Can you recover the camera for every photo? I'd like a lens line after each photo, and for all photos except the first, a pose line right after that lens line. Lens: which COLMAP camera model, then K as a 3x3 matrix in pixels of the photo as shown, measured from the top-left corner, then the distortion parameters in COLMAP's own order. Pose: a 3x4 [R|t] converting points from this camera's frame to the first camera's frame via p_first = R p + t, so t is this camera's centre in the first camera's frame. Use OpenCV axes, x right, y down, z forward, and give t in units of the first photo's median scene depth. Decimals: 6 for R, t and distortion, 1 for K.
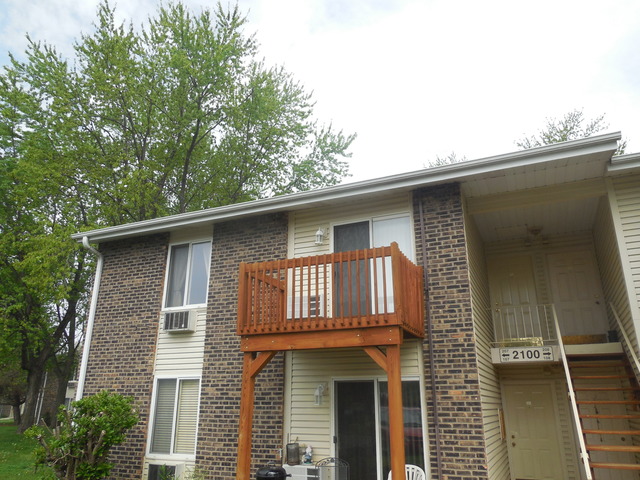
lens RADIAL K [[486.8, 0, 318.7], [0, 486.8, 239.1], [0, 0, 1]] dist [-0.014609, 0.015084]
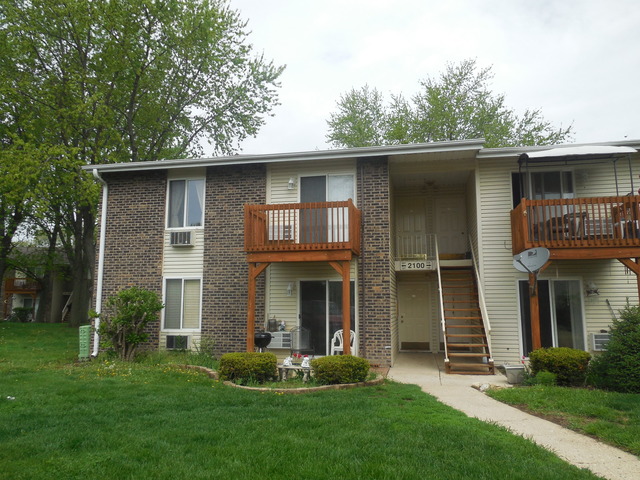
lens RADIAL K [[486.8, 0, 320.0], [0, 486.8, 240.3], [0, 0, 1]] dist [-0.014609, 0.015084]
pose [[0.975993, 0.023309, 0.216549, -0.220062], [-0.065448, 0.979693, 0.189523, -0.119929], [-0.207734, -0.199146, 0.957699, -0.426210]]
